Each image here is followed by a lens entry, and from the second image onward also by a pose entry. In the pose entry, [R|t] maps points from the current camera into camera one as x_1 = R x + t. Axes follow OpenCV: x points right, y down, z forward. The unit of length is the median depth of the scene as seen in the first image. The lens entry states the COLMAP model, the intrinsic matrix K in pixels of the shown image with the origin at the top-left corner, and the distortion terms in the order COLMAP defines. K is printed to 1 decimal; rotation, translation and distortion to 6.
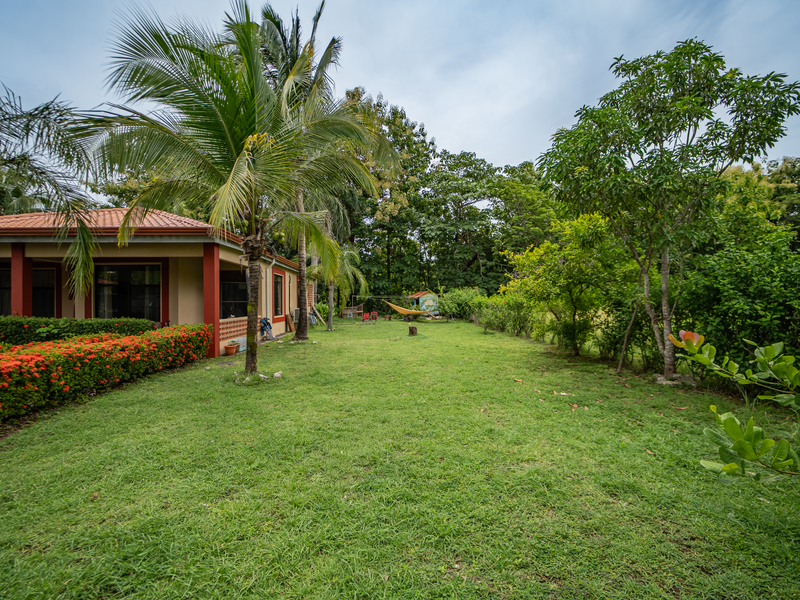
lens RADIAL K [[362.5, 0, 401.1], [0, 362.5, 300.2], [0, 0, 1]] dist [-0.022042, 0.000022]
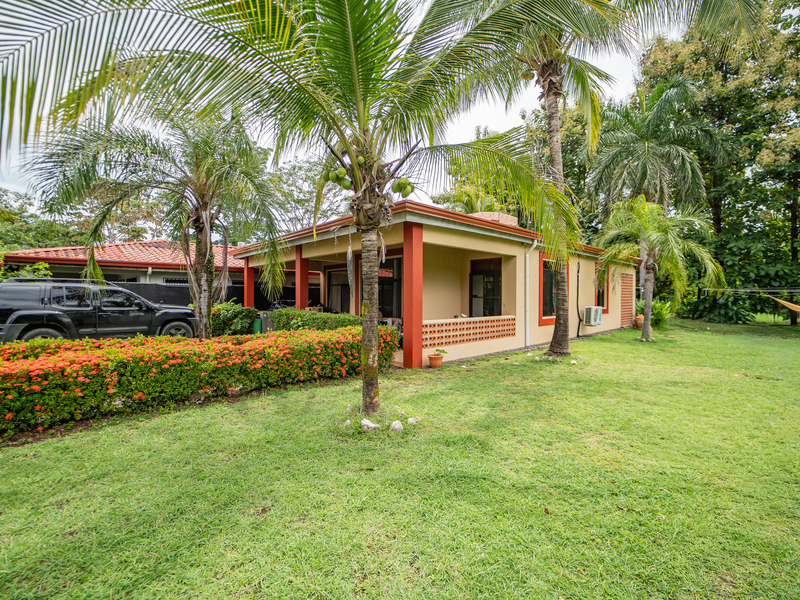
lens RADIAL K [[362.5, 0, 399.1], [0, 362.5, 297.1], [0, 0, 1]] dist [-0.022042, 0.000022]
pose [[0.618926, 0.010116, -0.785384, 0.060223], [-0.003577, 0.999943, 0.010061, -0.003486], [0.785441, -0.003418, 0.618927, 0.358201]]
